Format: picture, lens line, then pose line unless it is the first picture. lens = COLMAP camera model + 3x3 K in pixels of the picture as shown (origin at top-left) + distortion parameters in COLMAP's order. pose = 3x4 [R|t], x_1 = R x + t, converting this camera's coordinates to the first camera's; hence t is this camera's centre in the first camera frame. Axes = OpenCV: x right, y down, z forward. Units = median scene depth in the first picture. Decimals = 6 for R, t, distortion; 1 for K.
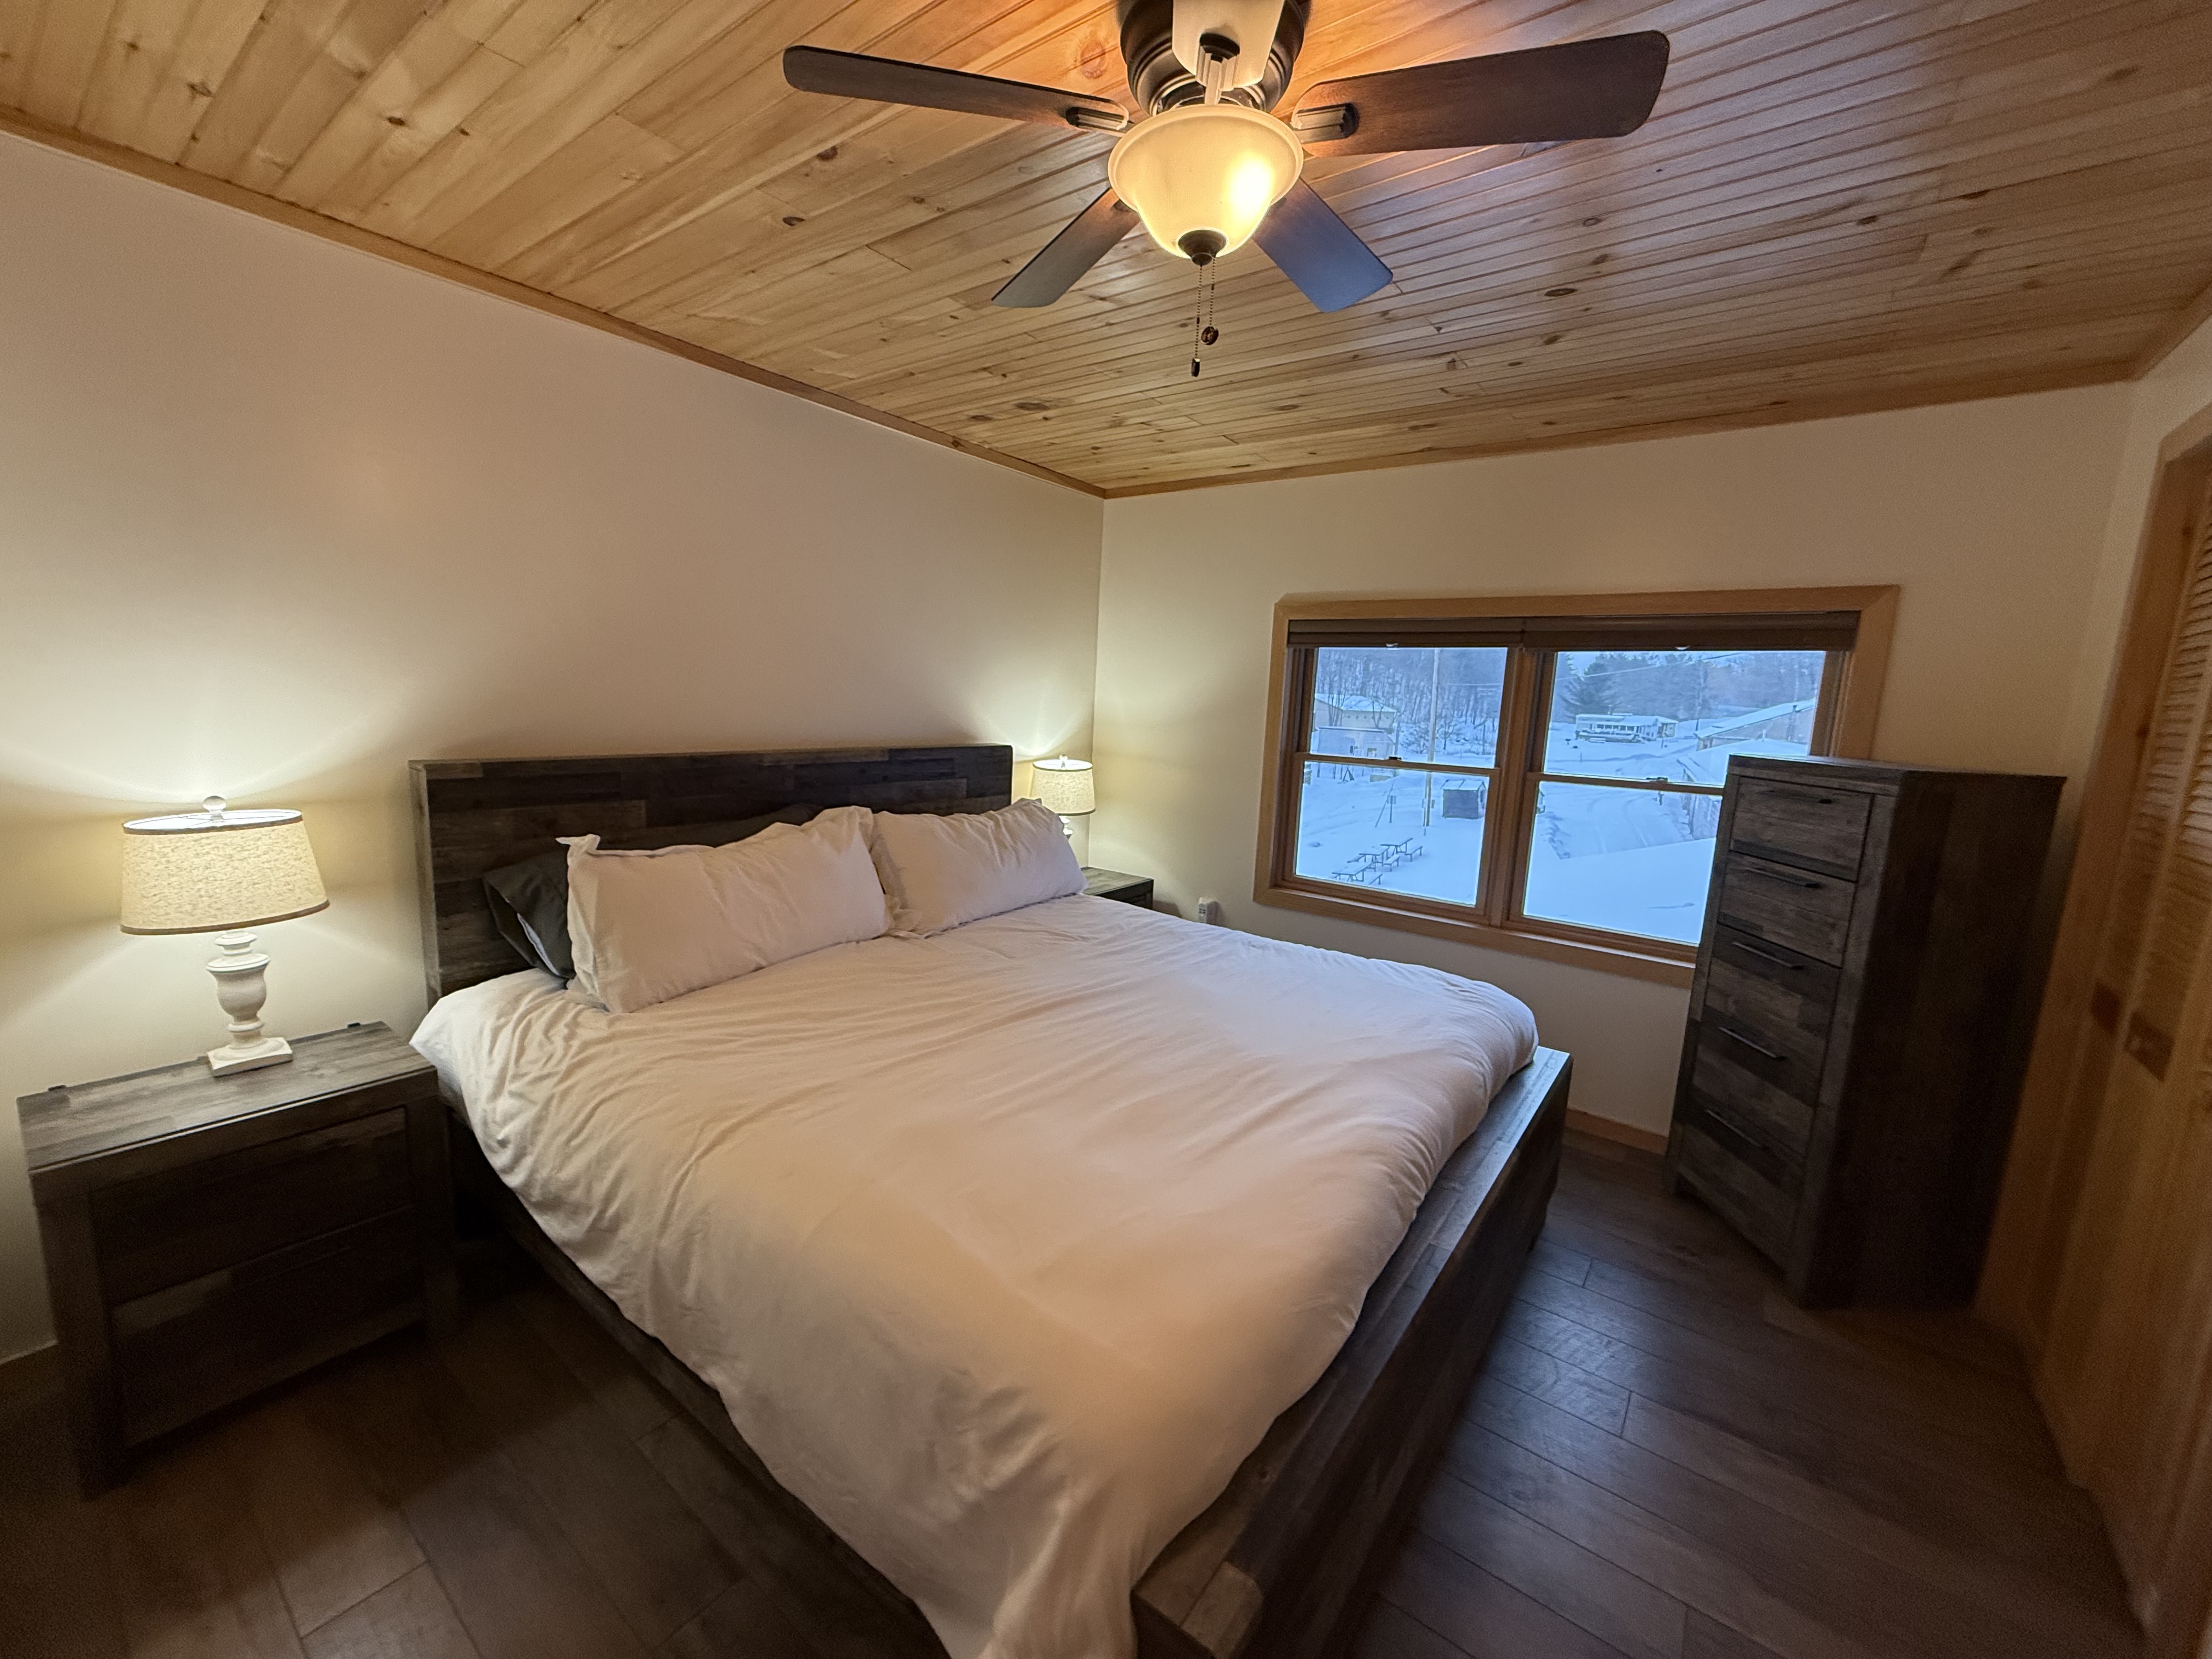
lens RADIAL K [[873.6, 0, 1106.2], [0, 873.6, 829.7], [0, 0, 1]] dist [-0.011036, 0.001770]
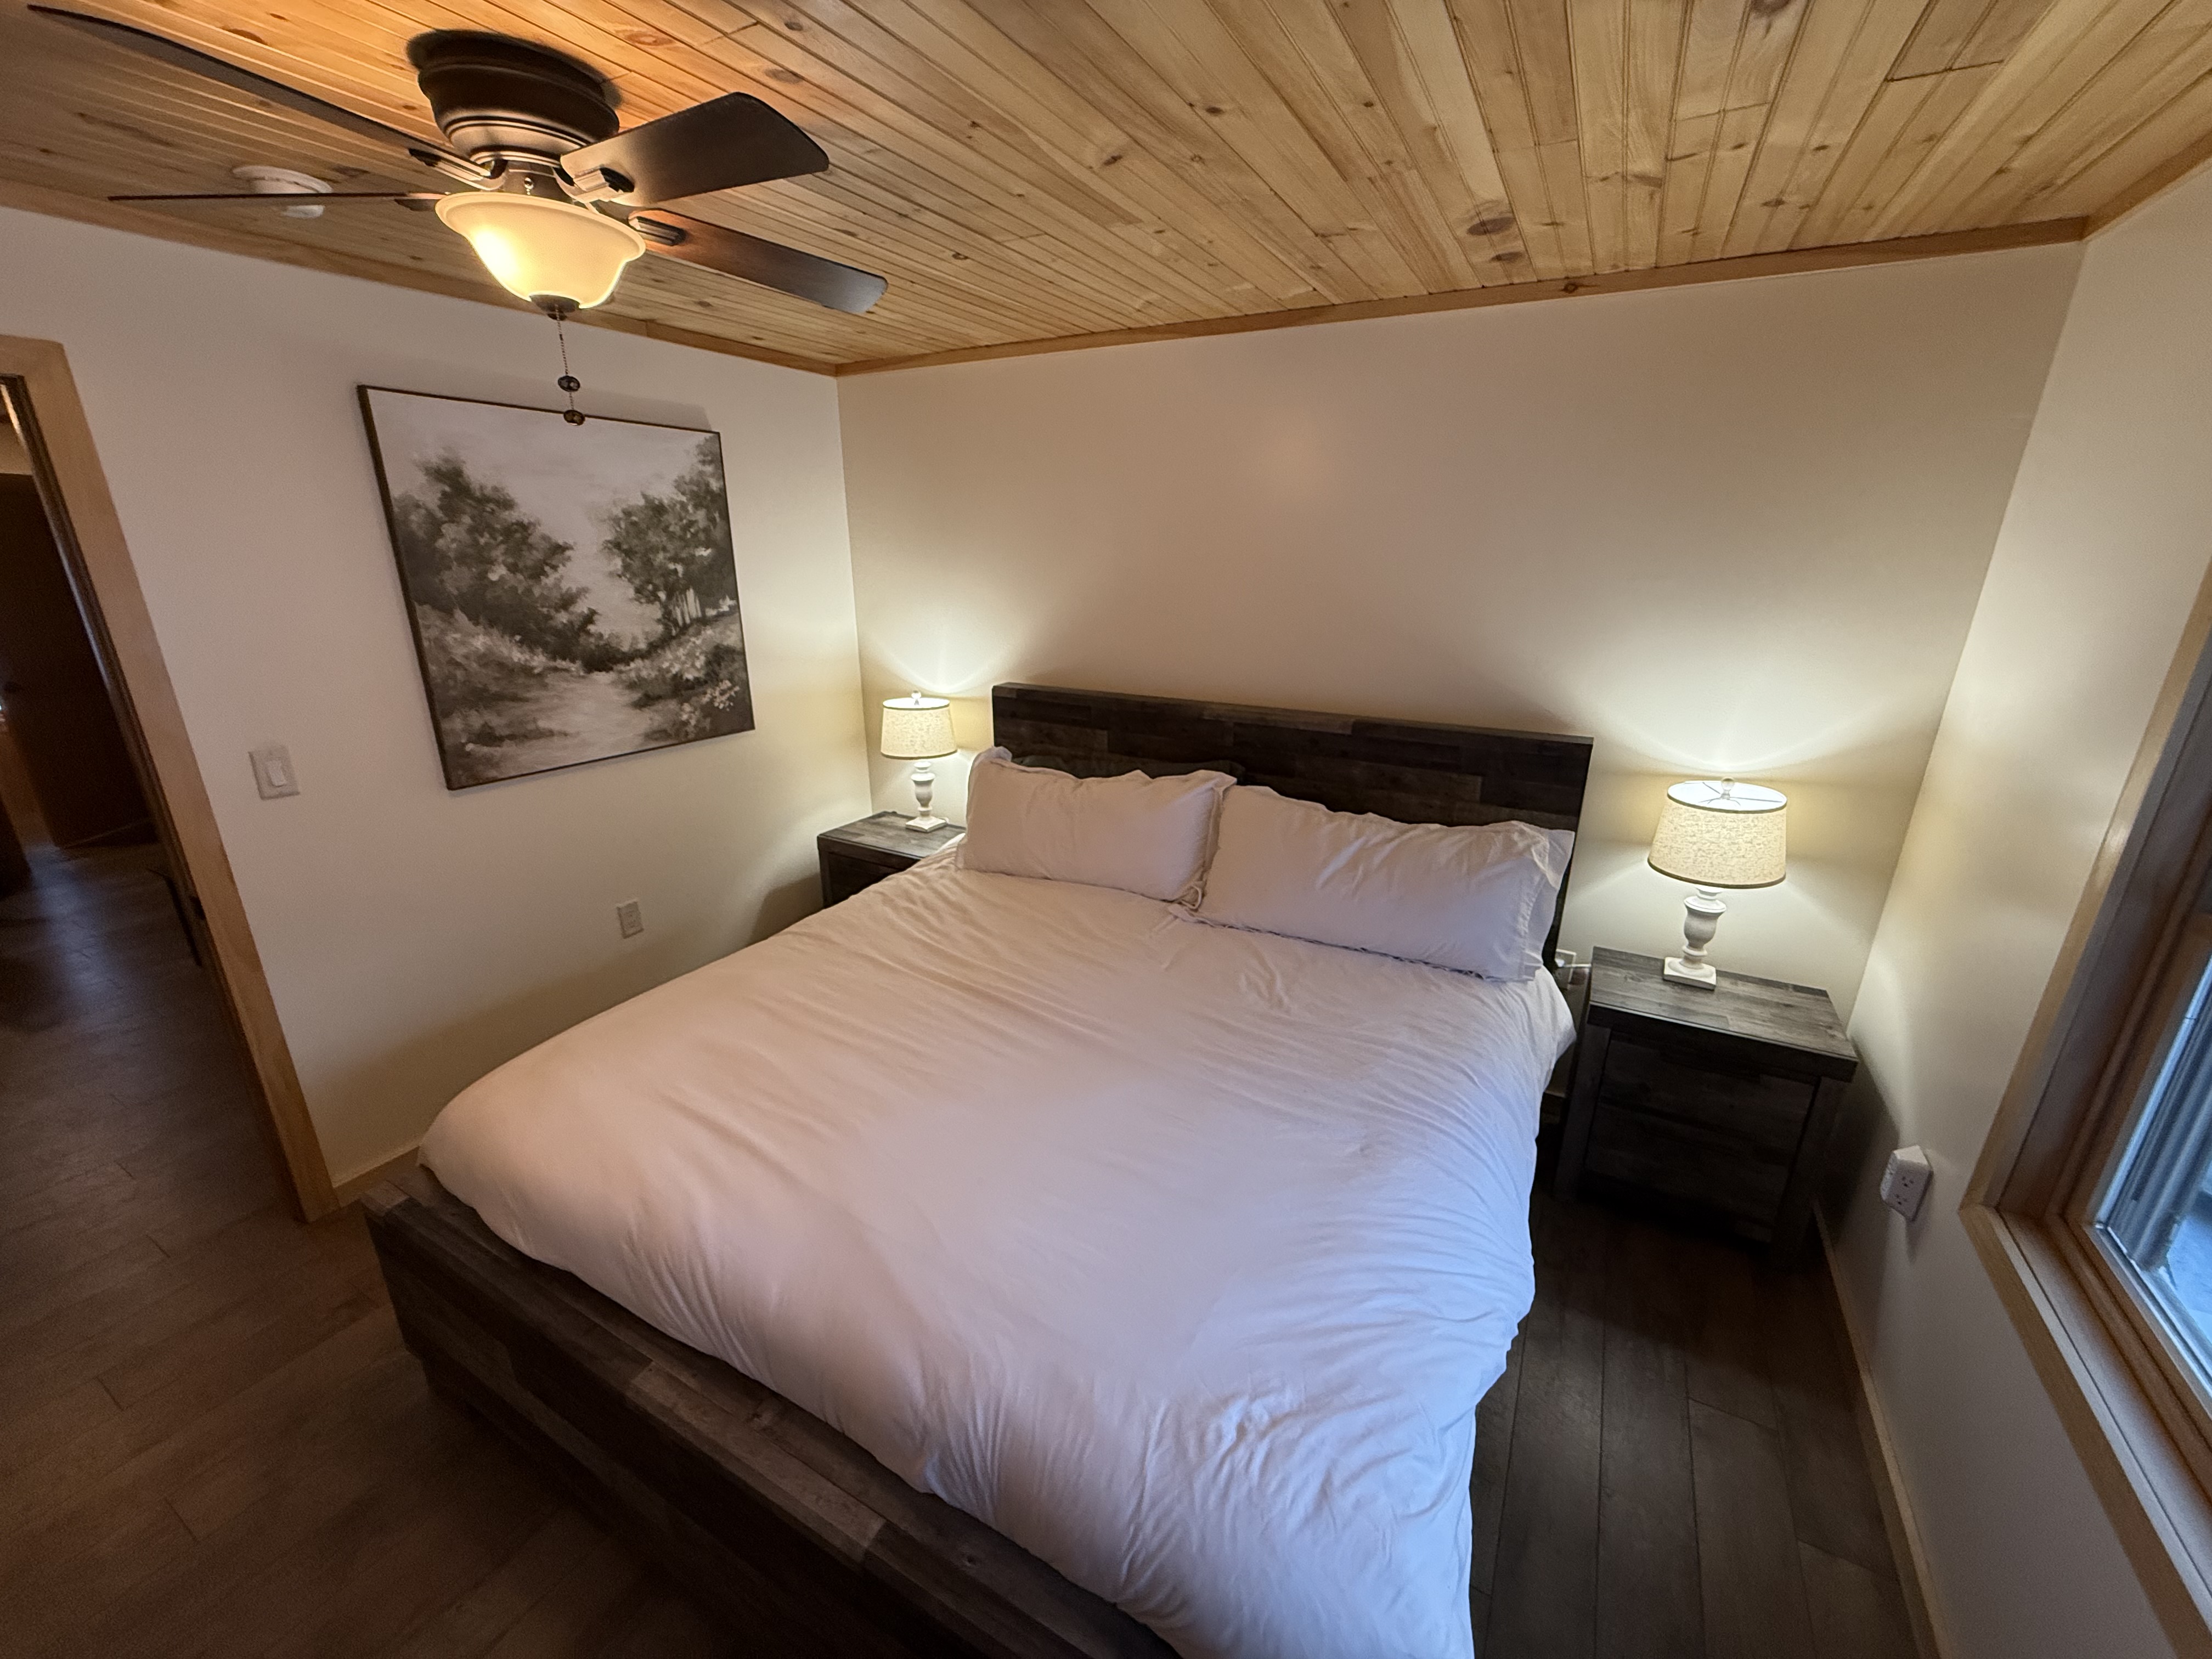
lens RADIAL K [[873.6, 0, 1103.5], [0, 873.6, 828.3], [0, 0, 1]] dist [-0.011036, 0.001770]
pose [[0.133522, 0.266064, -0.954663, 0.773719], [-0.152996, 0.957274, 0.245393, -0.224537], [0.979165, 0.113295, 0.168524, 0.849249]]
